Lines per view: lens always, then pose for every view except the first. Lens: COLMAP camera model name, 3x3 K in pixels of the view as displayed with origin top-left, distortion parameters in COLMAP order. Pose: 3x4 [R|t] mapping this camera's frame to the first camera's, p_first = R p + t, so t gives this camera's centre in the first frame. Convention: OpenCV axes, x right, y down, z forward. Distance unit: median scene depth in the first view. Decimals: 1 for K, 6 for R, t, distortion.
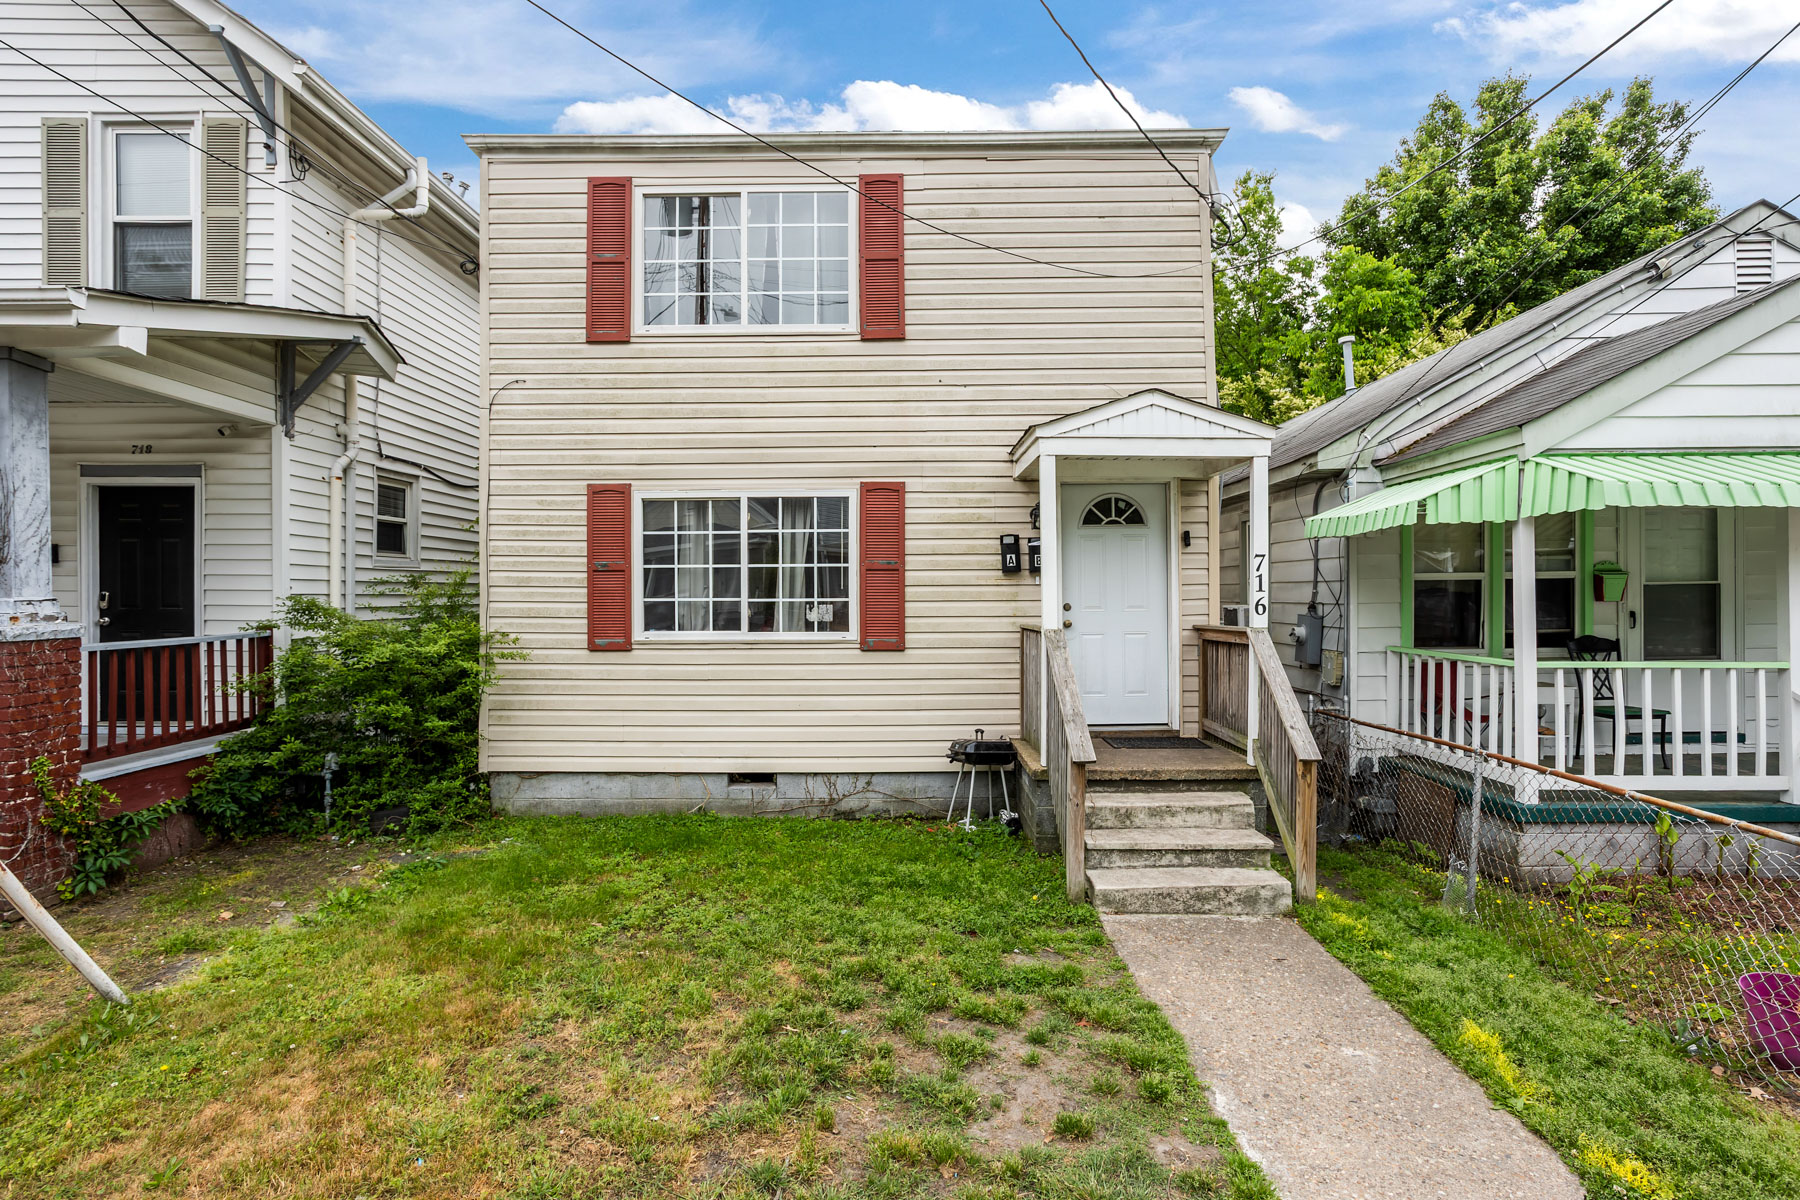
lens RADIAL K [[921.5, 0, 927.7], [0, 921.5, 604.7], [0, 0, 1]] dist [-0.043302, 0.023146]
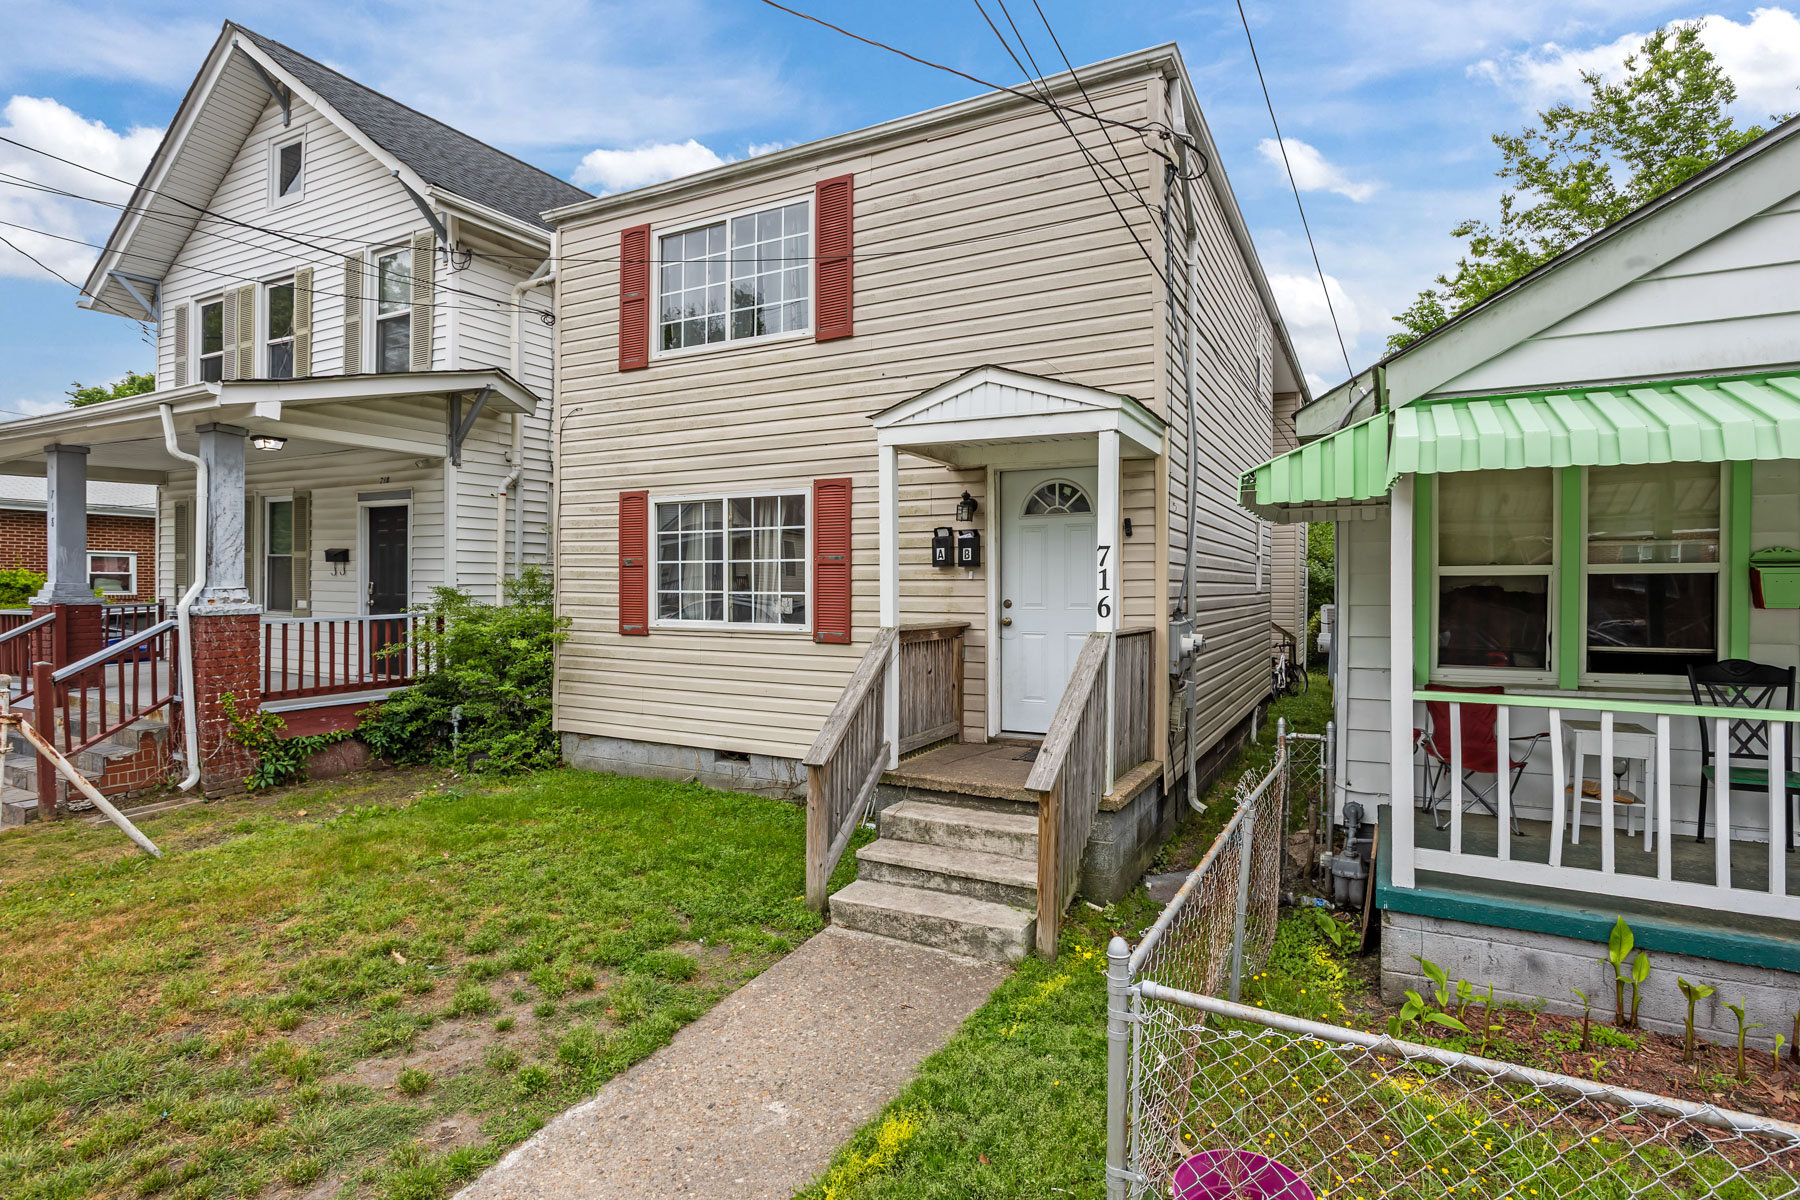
lens RADIAL K [[921.5, 0, 903.1], [0, 921.5, 593.1], [0, 0, 1]] dist [-0.043302, 0.023146]
pose [[0.883319, 0.010660, -0.468651, 0.501706], [-0.010656, 0.999940, 0.002660, -0.009732], [0.468651, 0.002644, 0.883379, 0.132989]]
